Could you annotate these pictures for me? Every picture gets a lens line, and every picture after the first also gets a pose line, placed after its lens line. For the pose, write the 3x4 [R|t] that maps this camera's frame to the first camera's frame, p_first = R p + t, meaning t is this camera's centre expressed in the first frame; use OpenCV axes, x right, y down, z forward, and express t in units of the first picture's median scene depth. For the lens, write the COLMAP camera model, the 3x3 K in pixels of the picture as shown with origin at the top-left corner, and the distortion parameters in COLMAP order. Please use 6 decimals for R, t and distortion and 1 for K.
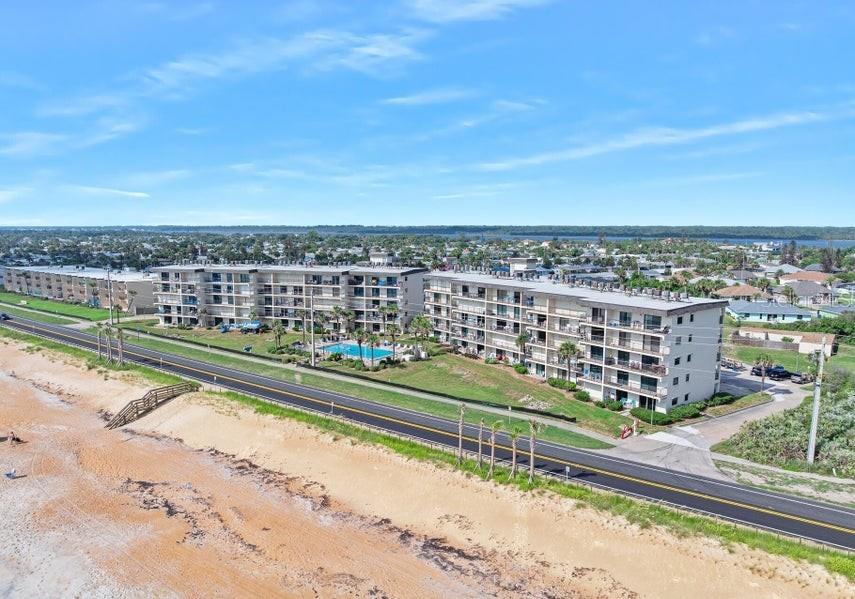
lens RADIAL K [[603.1, 0, 427.5], [0, 603.1, 299.5], [0, 0, 1]] dist [-0.031905, -0.006119]
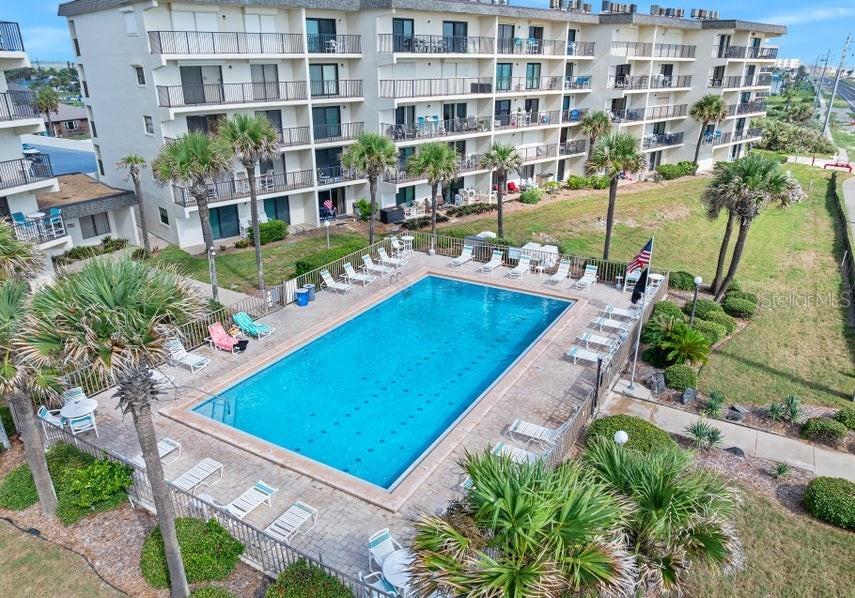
lens RADIAL K [[603.1, 0, 427.5], [0, 603.1, 299.0], [0, 0, 1]] dist [-0.031905, -0.006119]
pose [[-0.104924, -0.361535, 0.926436, -0.320106], [0.124050, 0.919544, 0.372895, -0.001969], [-0.986713, 0.154050, -0.051634, 1.088122]]
